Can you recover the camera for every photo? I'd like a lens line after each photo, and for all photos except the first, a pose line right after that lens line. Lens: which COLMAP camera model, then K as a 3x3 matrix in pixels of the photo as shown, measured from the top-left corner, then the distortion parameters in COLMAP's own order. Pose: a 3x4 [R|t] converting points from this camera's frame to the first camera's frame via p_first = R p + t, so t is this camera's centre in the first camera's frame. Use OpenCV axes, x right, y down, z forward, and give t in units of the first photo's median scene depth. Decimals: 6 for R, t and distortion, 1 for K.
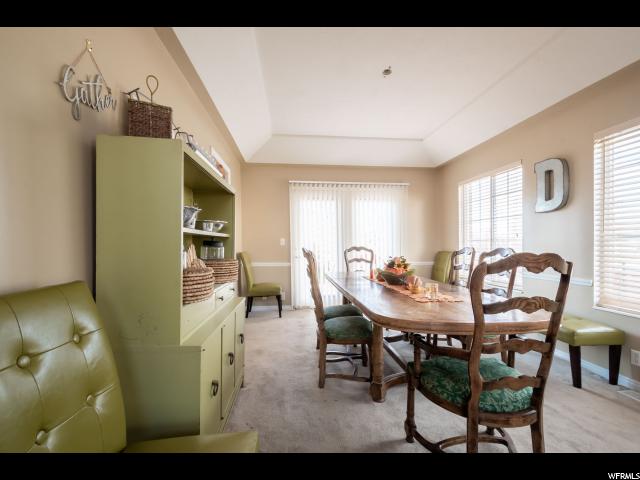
lens RADIAL K [[282.2, 0, 321.2], [0, 282.2, 244.6], [0, 0, 1]] dist [0.001070, 0.000015]
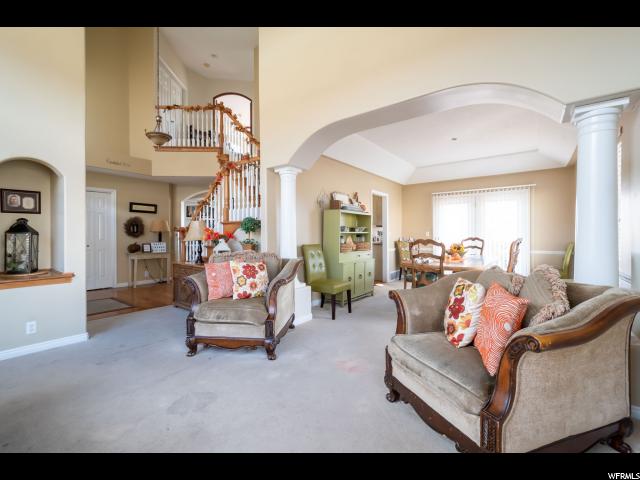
lens RADIAL K [[282.2, 0, 321.2], [0, 282.2, 244.6], [0, 0, 1]] dist [0.001070, 0.000015]
pose [[0.738218, 0.017712, -0.674330, 0.810085], [0.002692, 0.999570, 0.029203, -0.001594], [0.674557, -0.023374, 0.737852, -0.847134]]
